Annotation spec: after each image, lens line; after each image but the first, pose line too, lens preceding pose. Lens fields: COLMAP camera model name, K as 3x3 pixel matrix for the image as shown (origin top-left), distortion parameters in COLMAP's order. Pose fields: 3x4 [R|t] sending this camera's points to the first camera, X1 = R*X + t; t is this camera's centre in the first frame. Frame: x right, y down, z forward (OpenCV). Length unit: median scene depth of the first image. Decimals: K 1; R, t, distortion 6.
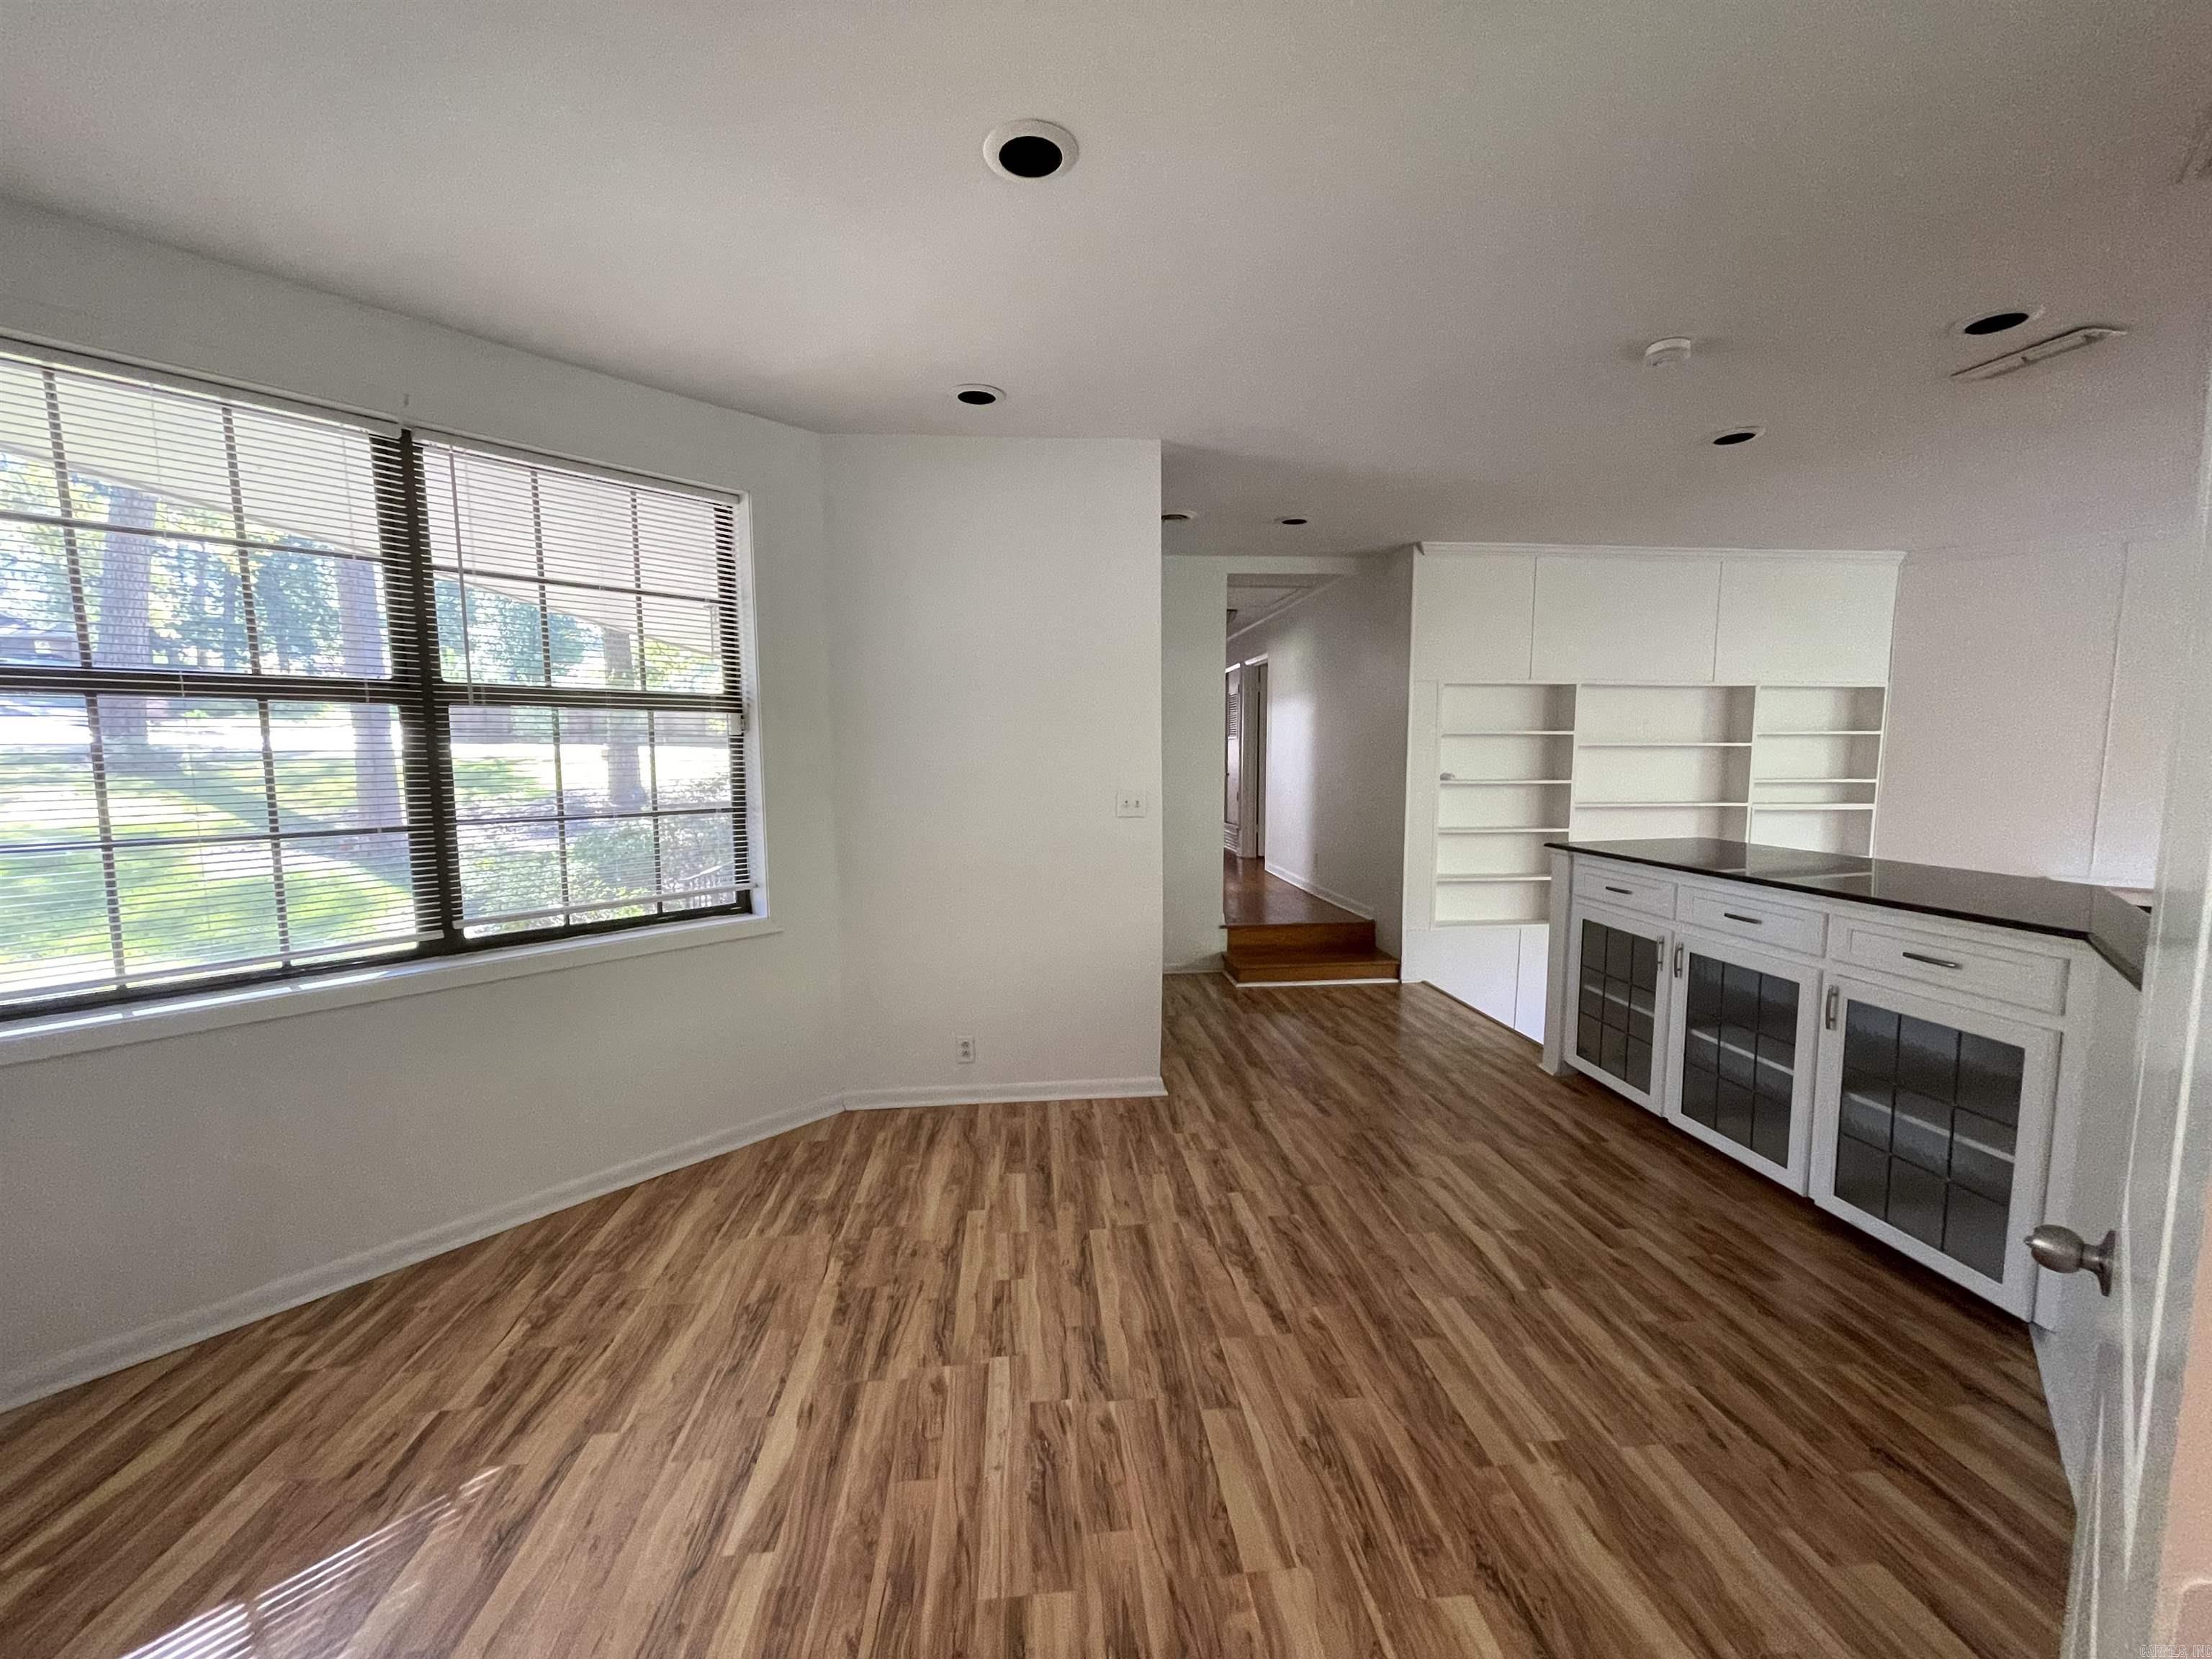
lens RADIAL K [[884.3, 0, 1101.1], [0, 884.3, 839.5], [0, 0, 1]] dist [-0.004924, 0.000153]
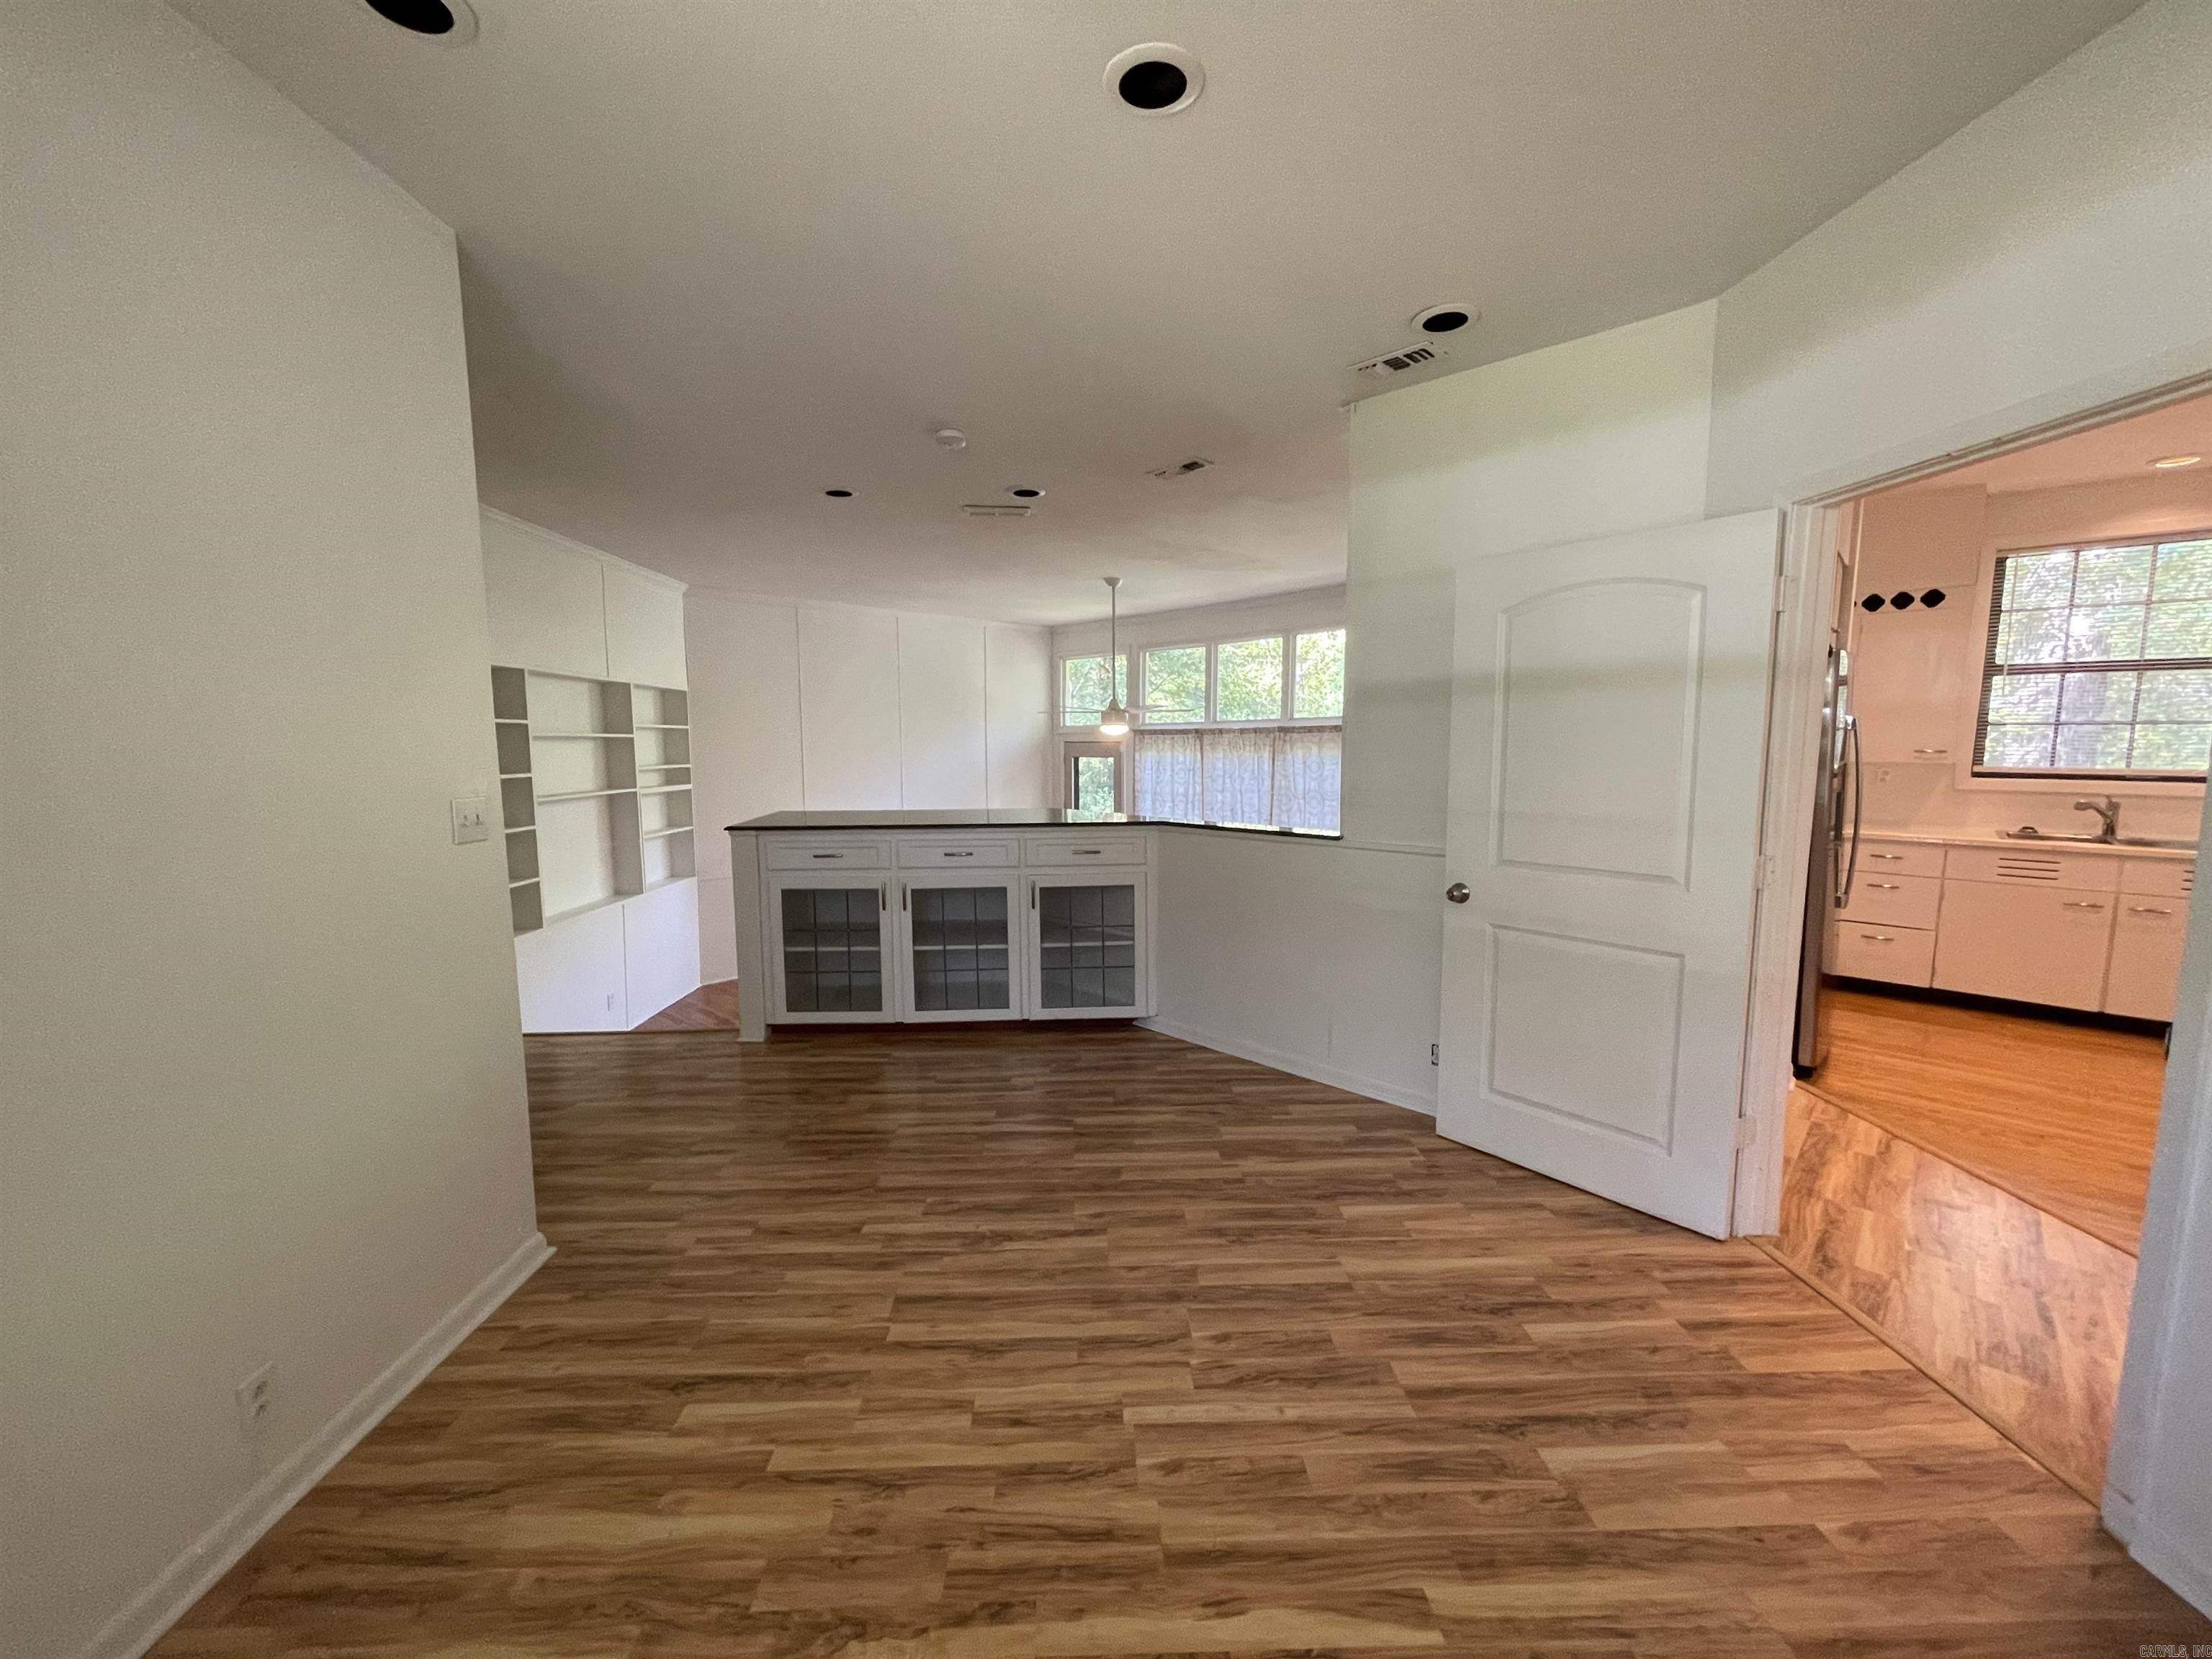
lens RADIAL K [[884.3, 0, 1101.1], [0, 884.3, 839.5], [0, 0, 1]] dist [-0.004924, 0.000153]
pose [[0.074523, -0.109081, 0.991235, -0.789418], [0.106002, 0.989234, 0.100891, -0.063667], [-0.991569, 0.097555, 0.085283, 0.758262]]
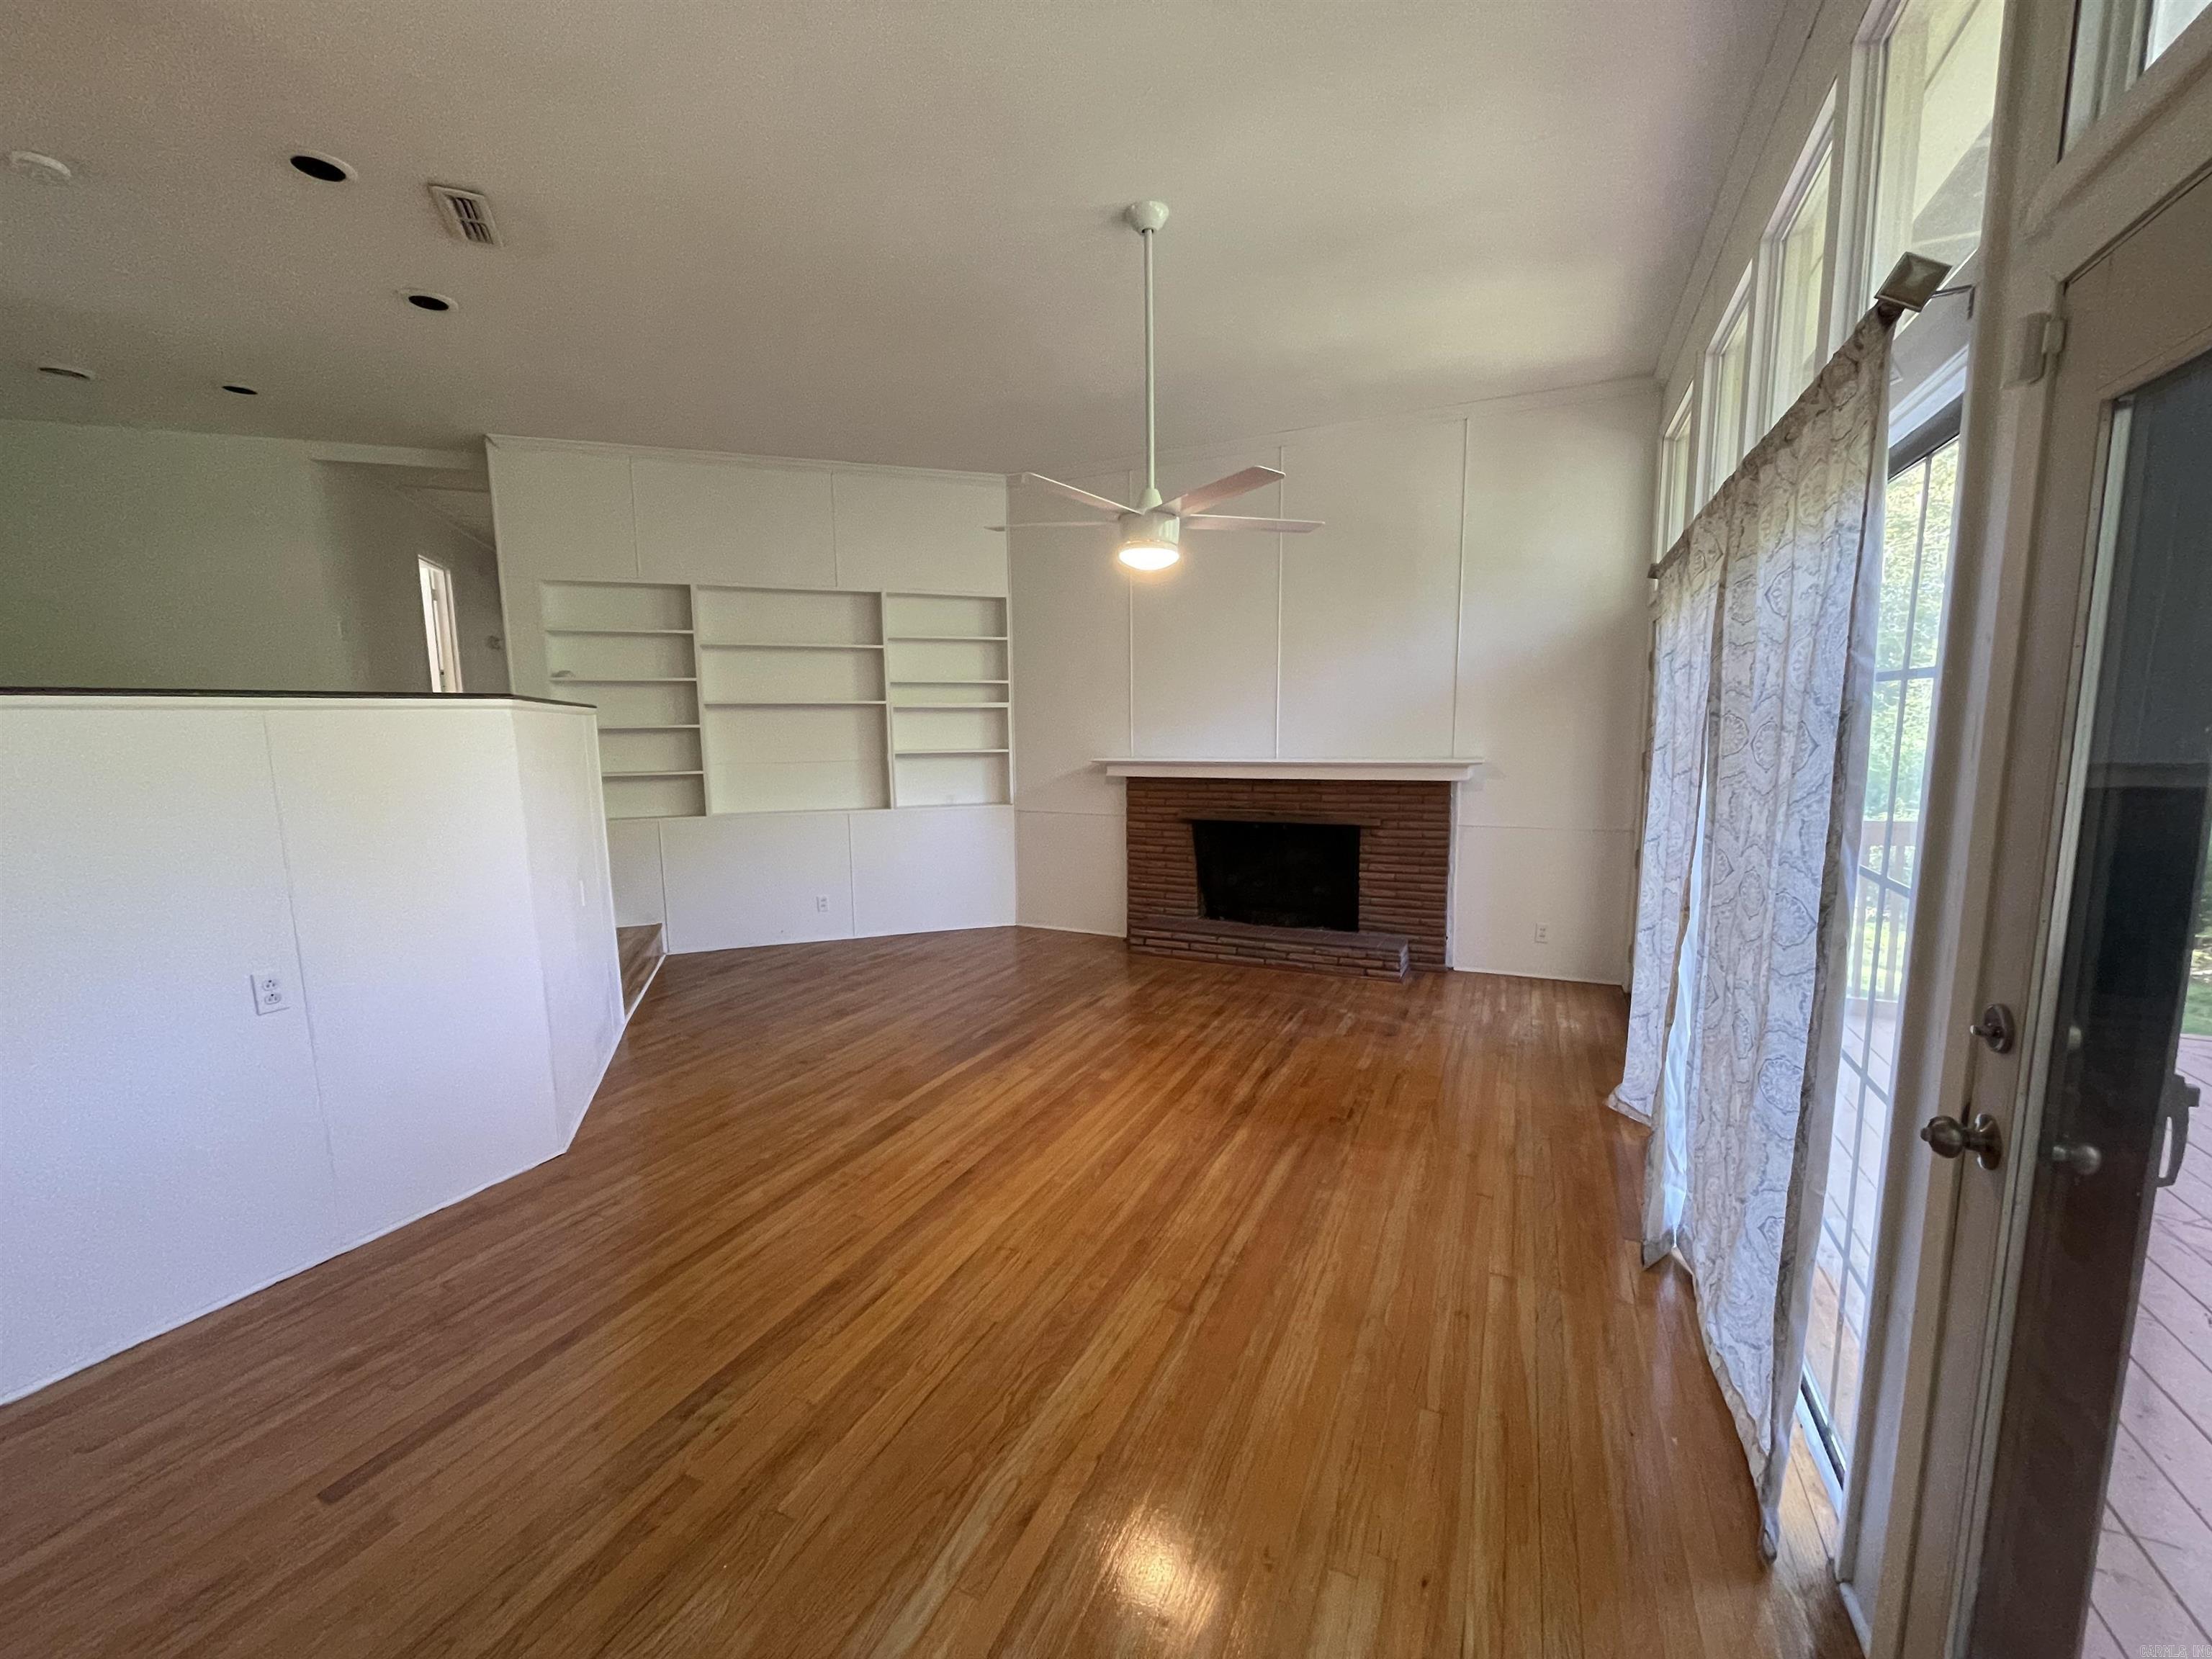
lens RADIAL K [[884.3, 0, 1101.1], [0, 884.3, 839.5], [0, 0, 1]] dist [-0.004924, 0.000153]
pose [[0.966497, -0.042482, 0.253136, 1.637537], [0.033678, 0.998671, 0.039014, 0.225811], [-0.254457, -0.029182, 0.966644, -0.315299]]
